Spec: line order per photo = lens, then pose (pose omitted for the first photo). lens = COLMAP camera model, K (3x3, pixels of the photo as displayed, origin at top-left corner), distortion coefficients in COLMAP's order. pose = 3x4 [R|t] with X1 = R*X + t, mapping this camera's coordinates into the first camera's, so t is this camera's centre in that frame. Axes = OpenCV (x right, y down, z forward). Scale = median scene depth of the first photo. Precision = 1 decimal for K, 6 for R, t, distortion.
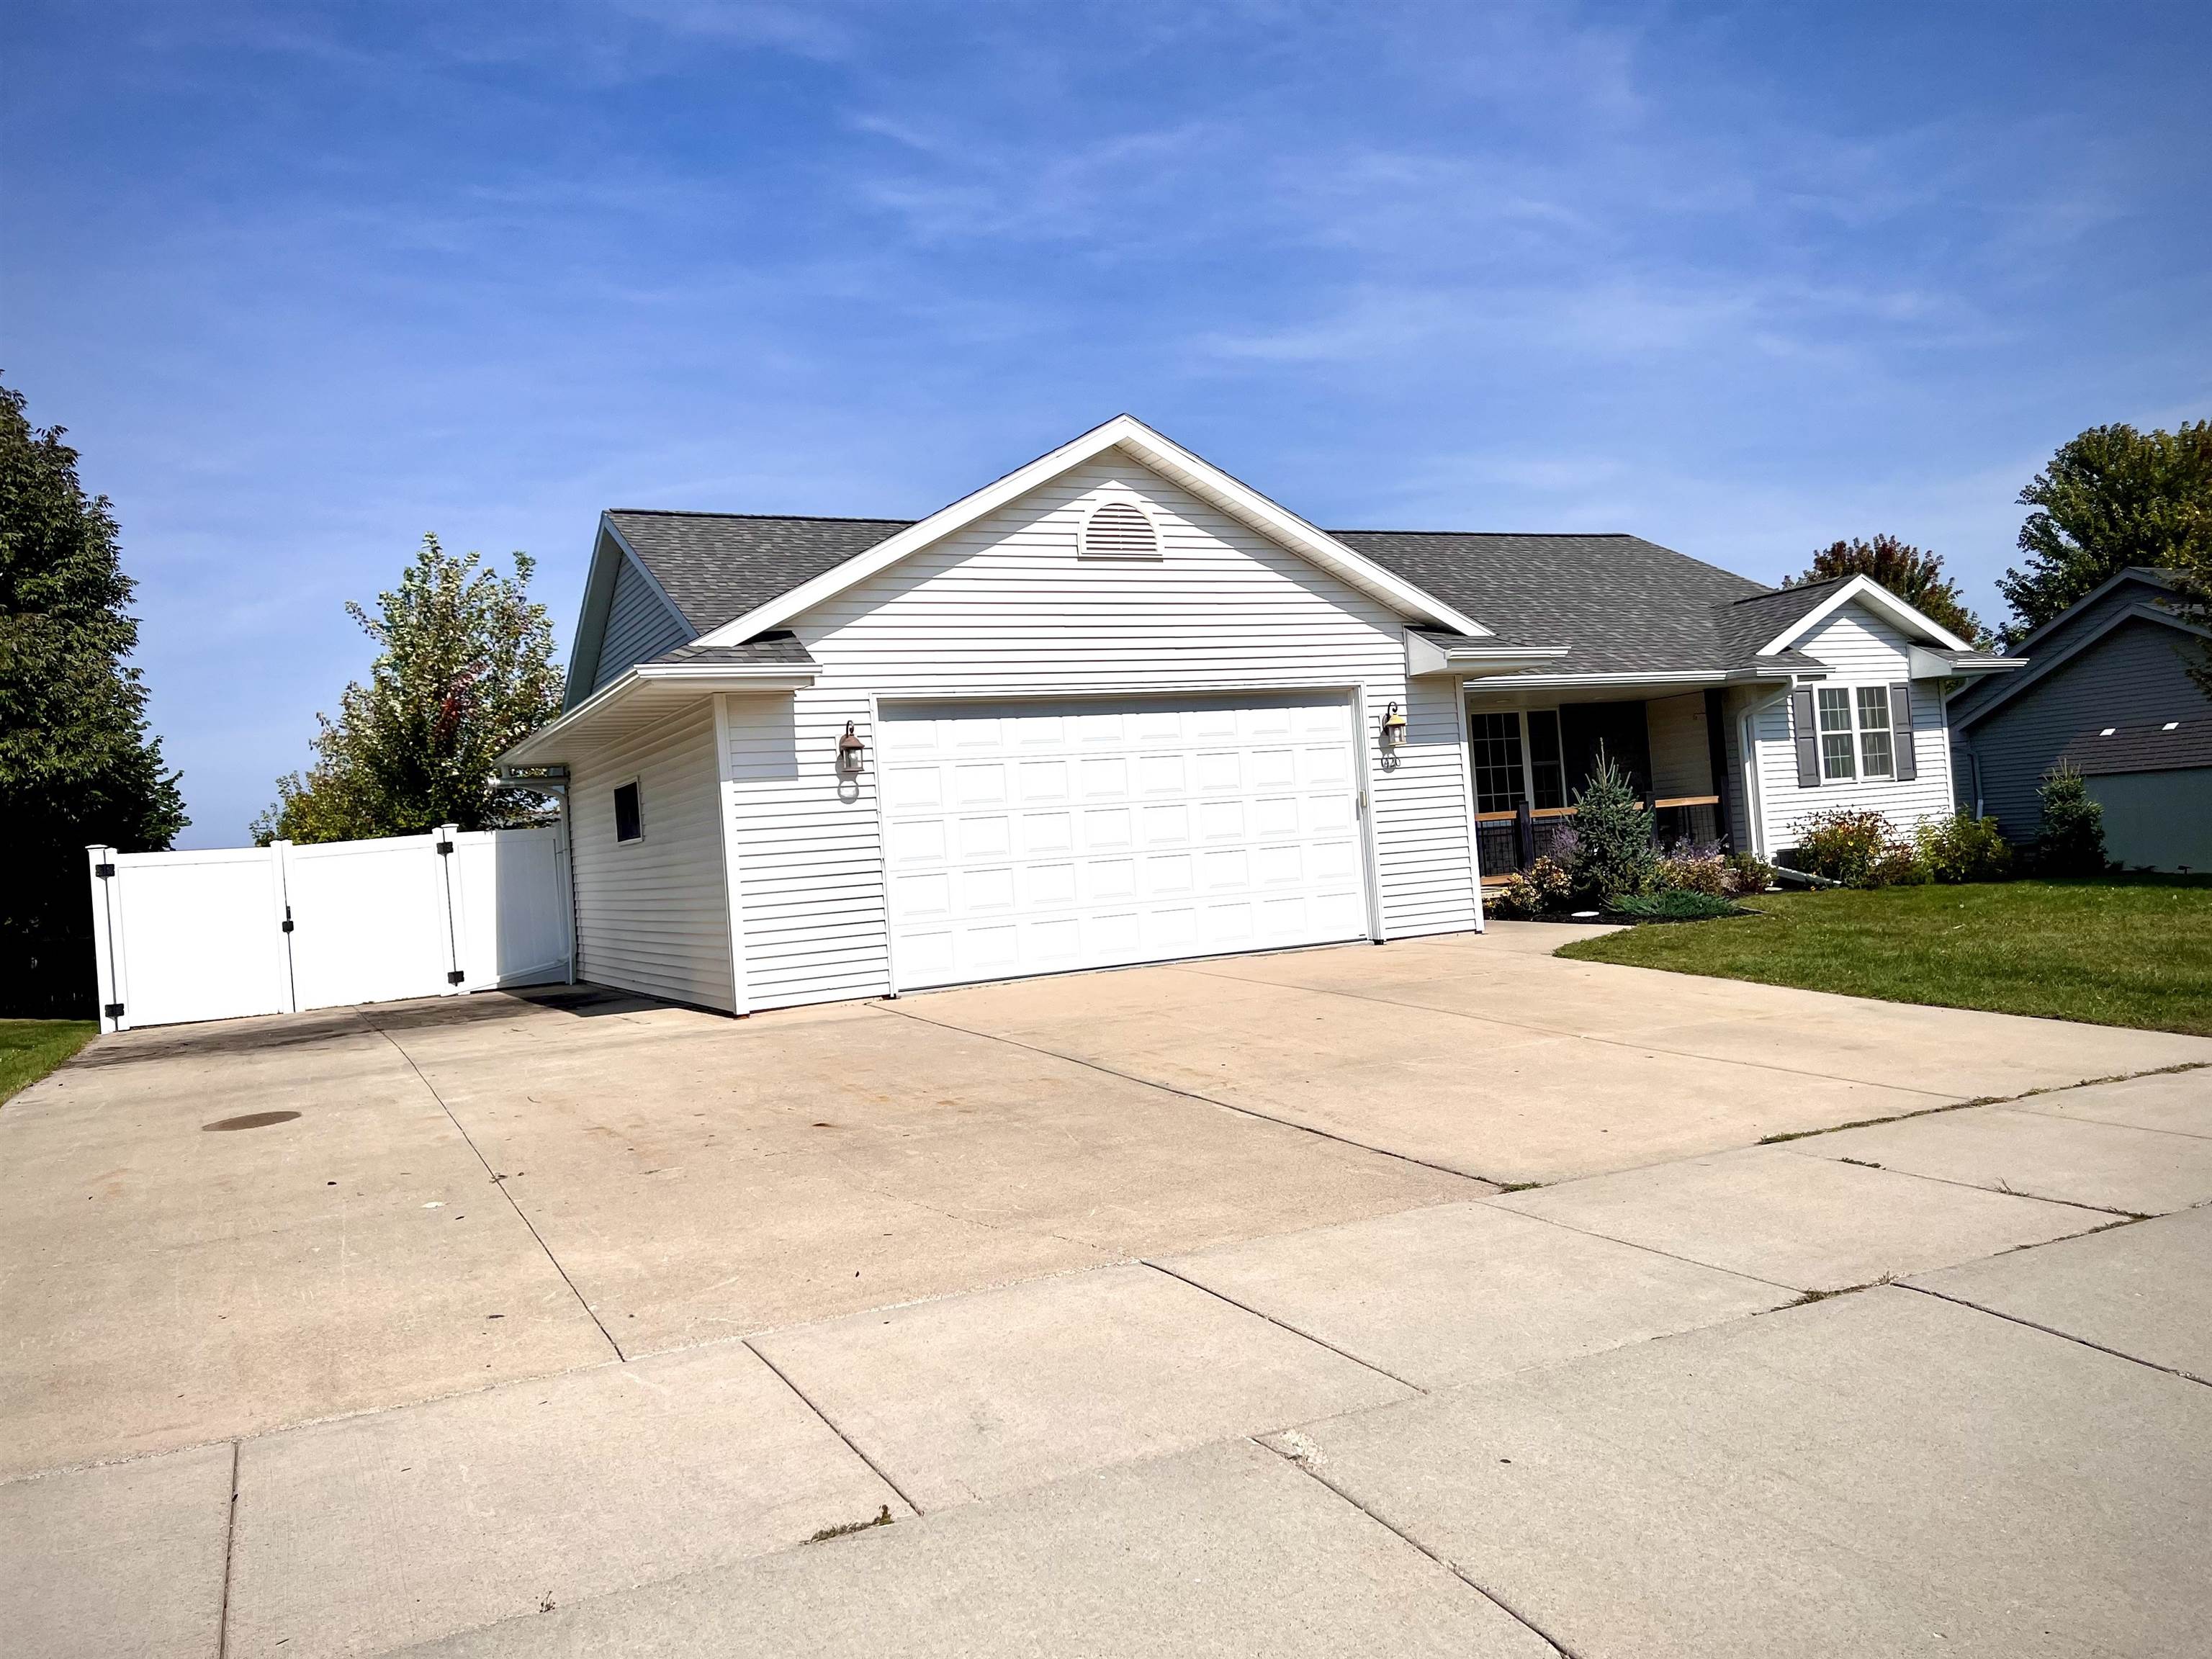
lens RADIAL K [[1662.6, 0, 1075.3], [0, 1662.6, 793.2], [0, 0, 1]] dist [0.044684, -0.036838]
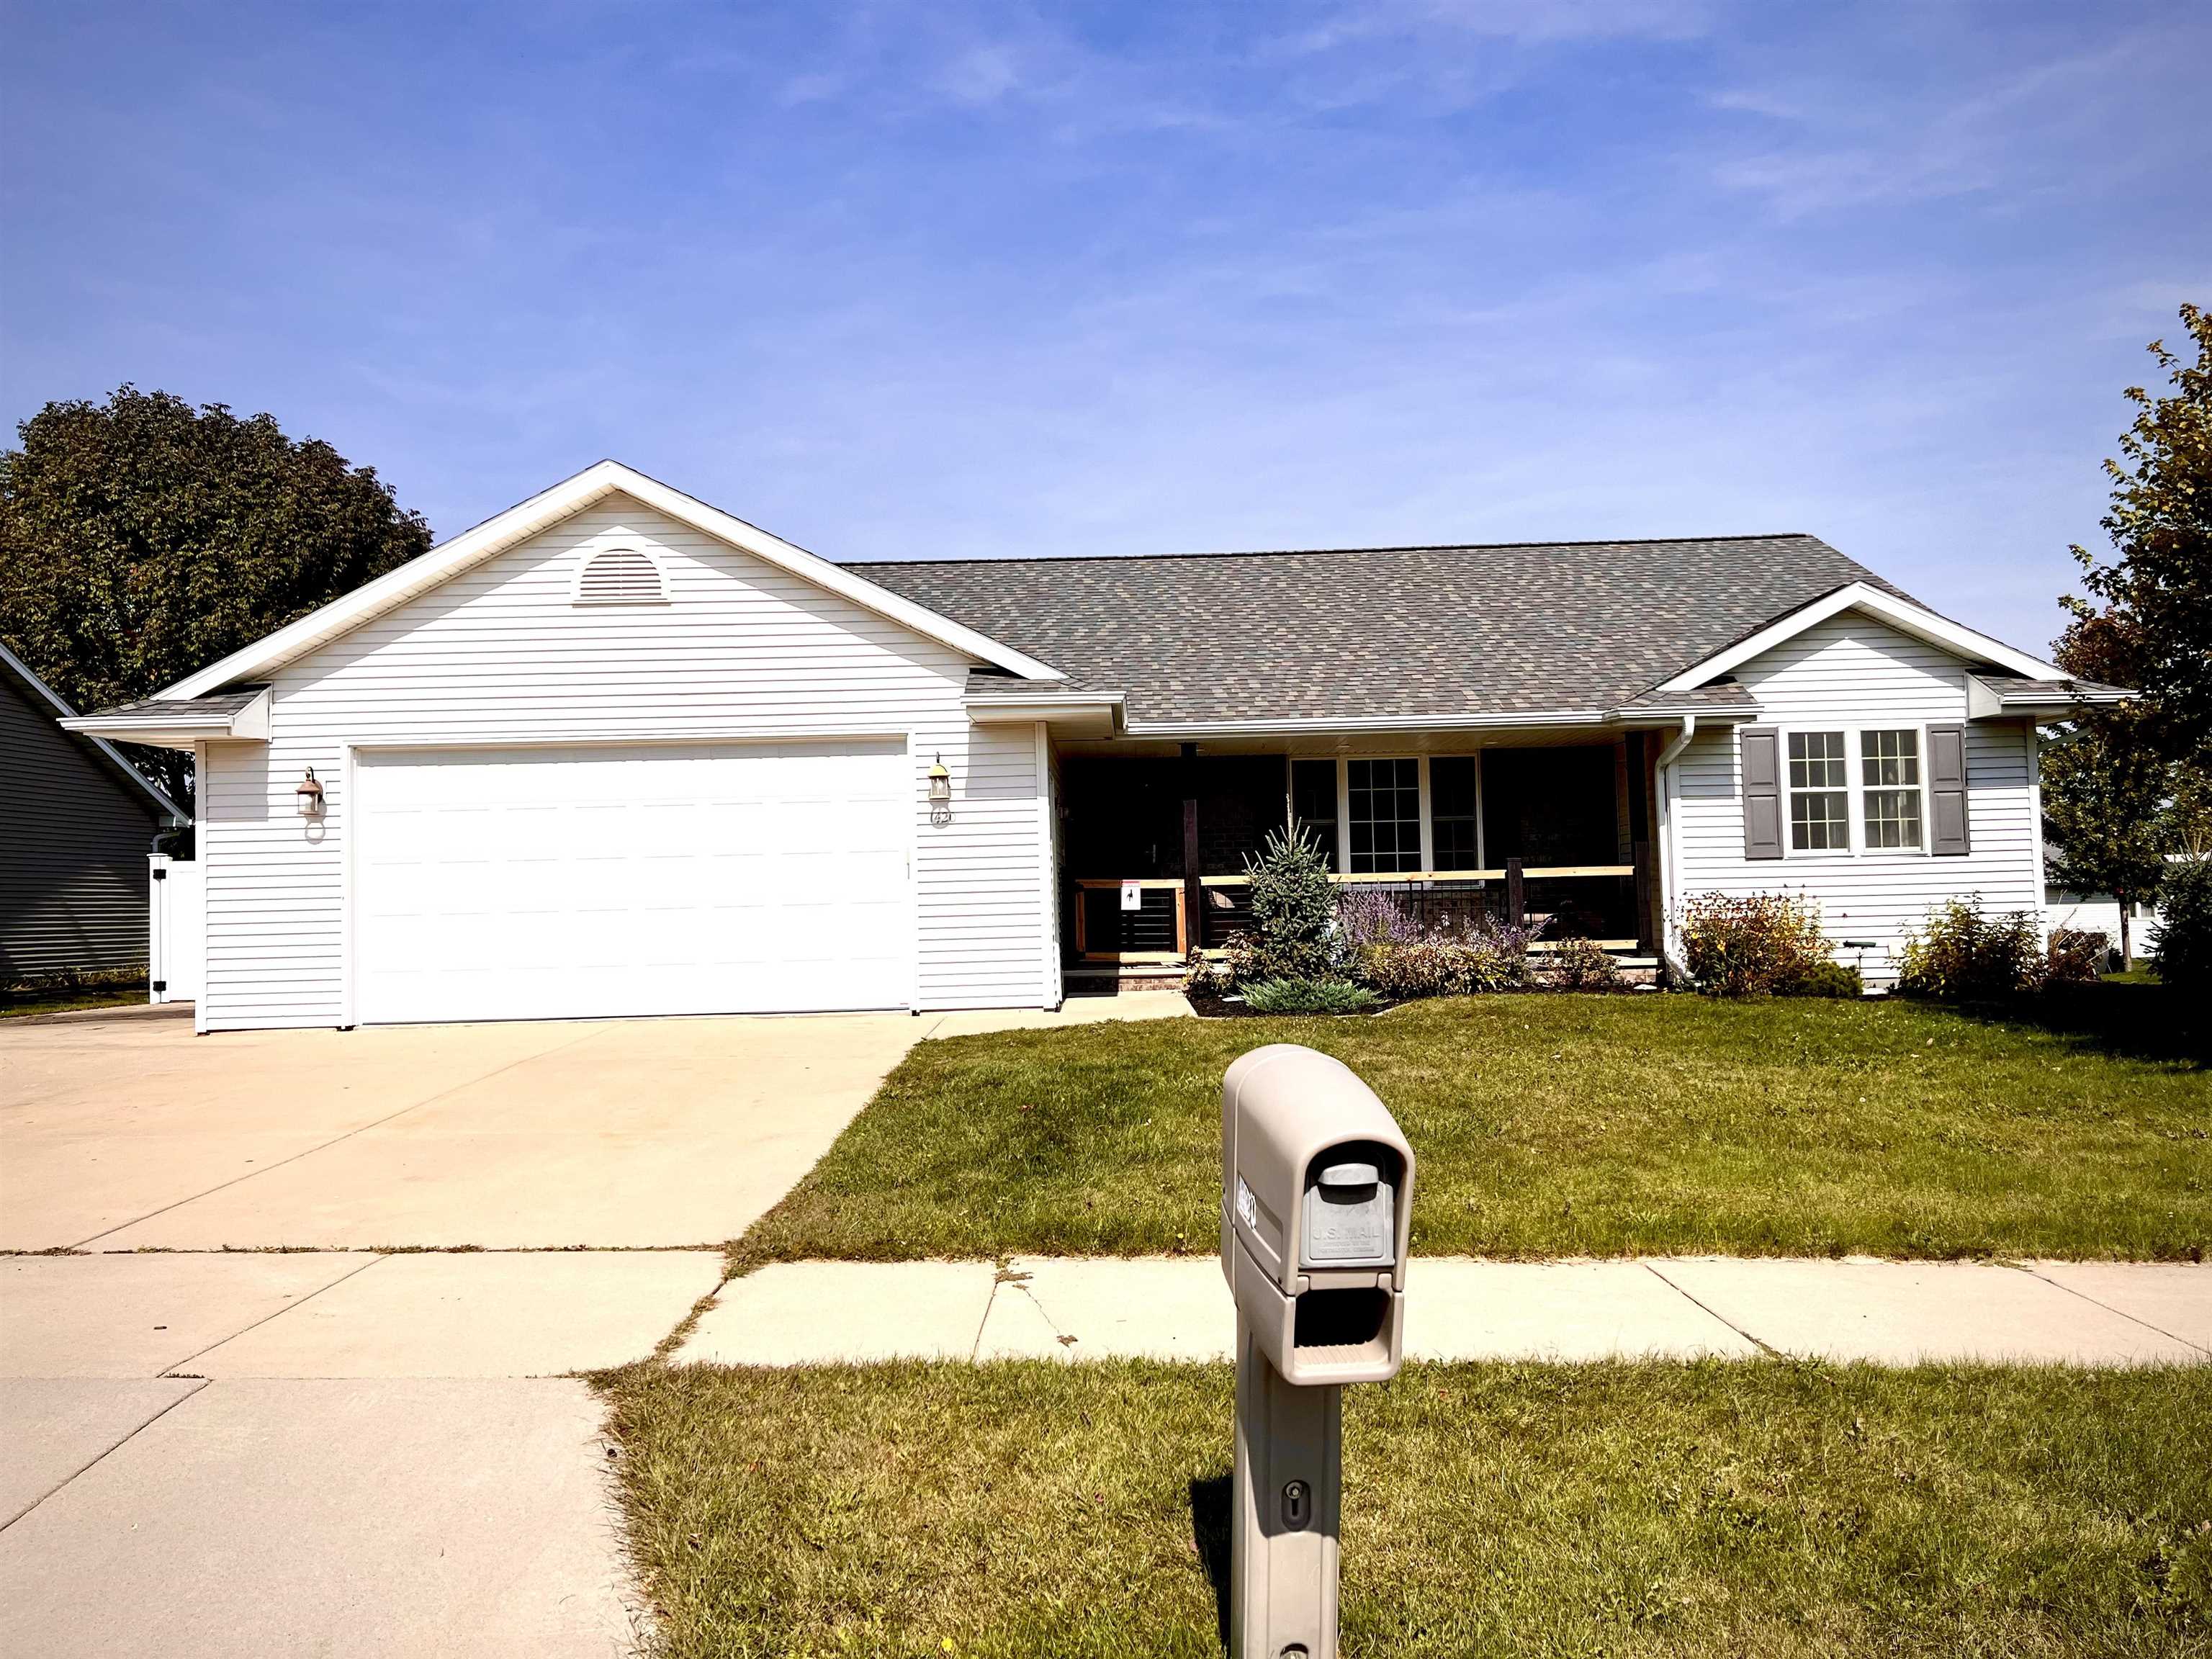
lens RADIAL K [[1662.6, 0, 1096.2], [0, 1662.6, 842.4], [0, 0, 1]] dist [0.044684, -0.036838]
pose [[0.891694, 0.034687, -0.451309, 0.604241], [-0.026667, 0.999353, 0.024122, -0.026038], [0.451853, -0.009474, 0.892042, 0.201290]]
